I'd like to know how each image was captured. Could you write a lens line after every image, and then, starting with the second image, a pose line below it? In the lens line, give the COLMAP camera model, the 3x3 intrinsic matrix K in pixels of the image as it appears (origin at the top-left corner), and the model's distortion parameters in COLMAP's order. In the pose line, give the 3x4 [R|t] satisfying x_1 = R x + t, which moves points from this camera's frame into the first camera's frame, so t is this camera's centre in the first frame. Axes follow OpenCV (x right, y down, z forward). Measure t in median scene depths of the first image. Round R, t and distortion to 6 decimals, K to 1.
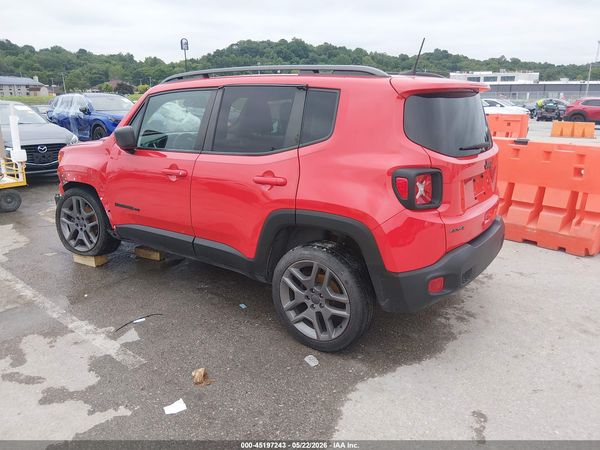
lens RADIAL K [[458.6, 0, 304.8], [0, 458.6, 212.7], [0, 0, 1]] dist [0.091018, -0.160548]
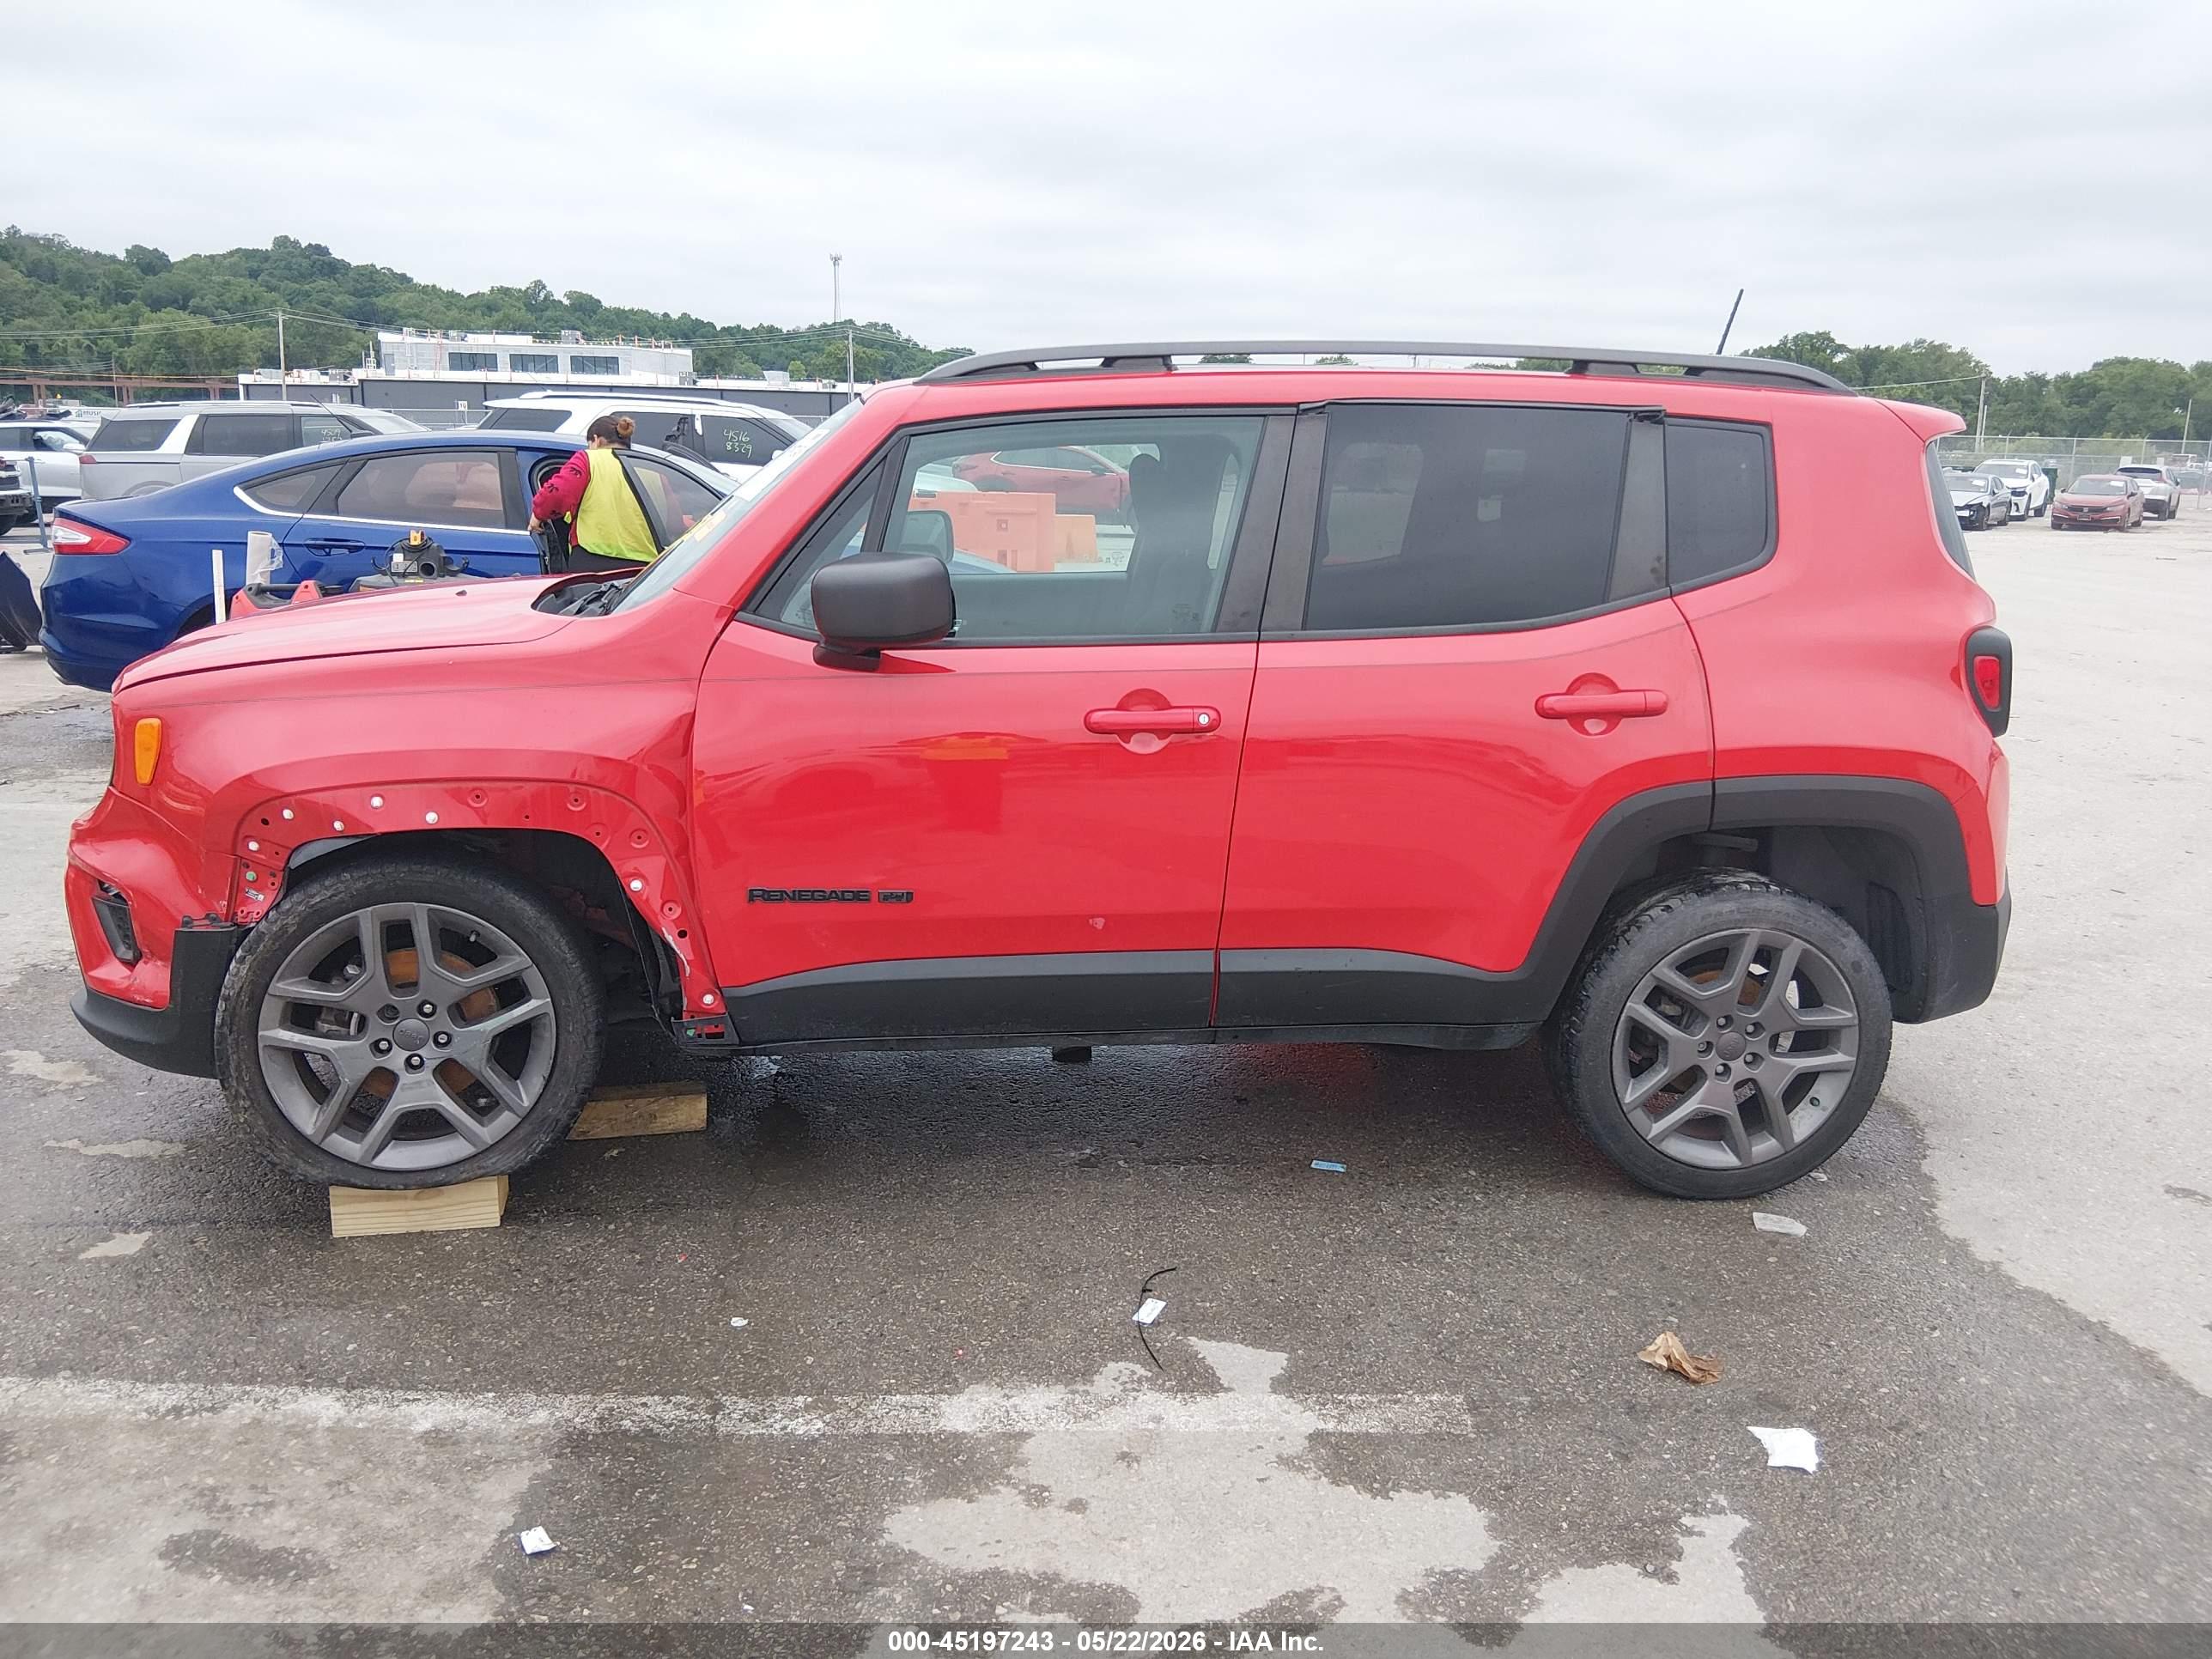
lens RADIAL K [[1690.8, 0, 1123.8], [0, 1690.8, 784.0], [0, 0, 1]] dist [0.091018, -0.160548]
pose [[0.755322, -0.116766, 0.644868, -0.976073], [0.140965, 0.989914, 0.014133, -0.070972], [-0.640014, 0.080229, 0.764163, 0.289395]]
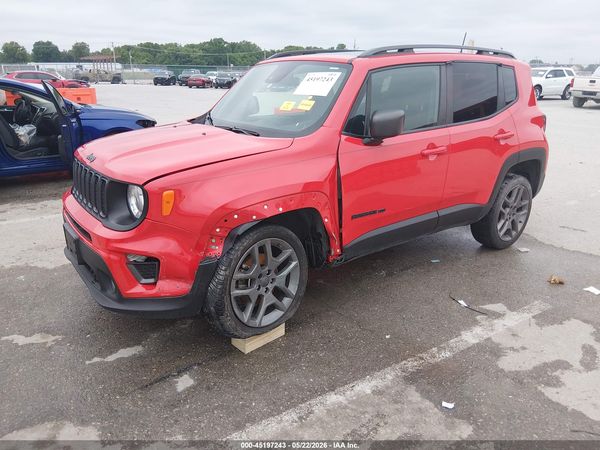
lens RADIAL K [[458.6, 0, 304.8], [0, 458.6, 212.7], [0, 0, 1]] dist [0.091018, -0.160548]
pose [[0.300200, -0.280707, 0.911638, -1.359725], [0.230974, 0.948669, 0.216051, -0.251024], [-0.925490, 0.145706, 0.349626, 0.982468]]
